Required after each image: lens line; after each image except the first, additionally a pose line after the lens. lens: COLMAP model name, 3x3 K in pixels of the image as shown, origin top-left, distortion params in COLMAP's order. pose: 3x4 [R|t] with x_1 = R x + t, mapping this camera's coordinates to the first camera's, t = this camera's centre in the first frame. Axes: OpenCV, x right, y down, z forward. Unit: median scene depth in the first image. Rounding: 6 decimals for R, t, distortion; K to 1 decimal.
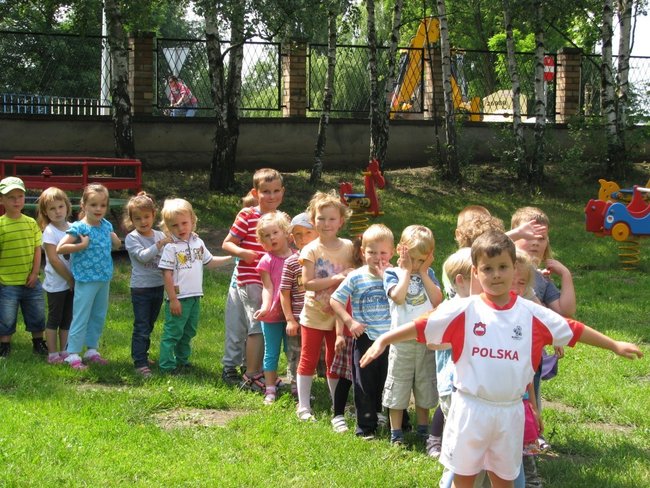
lens RADIAL K [[1527.0, 0, 325.0], [0, 1527.0, 244.0], [0, 0, 1]] dist [-0.023417, -0.013010]
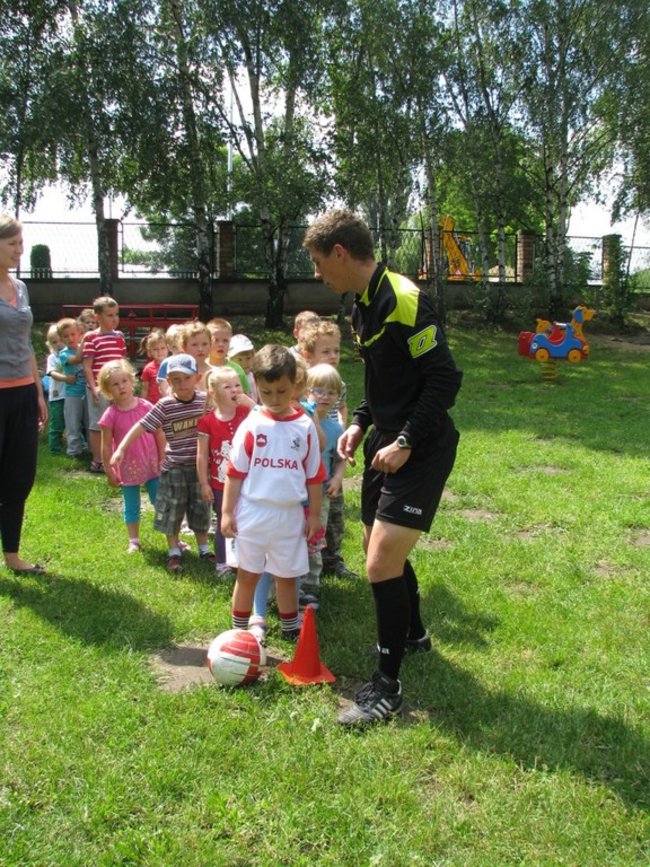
lens RADIAL K [[927.8, 0, 325.0], [0, 927.8, 433.5], [0, 0, 1]] dist [-0.215371, 0.281150]
pose [[0.995315, 0.003649, -0.096618, 0.062263], [0.003142, 0.997539, 0.070046, 0.002927], [0.096635, -0.070021, 0.992854, 0.126703]]
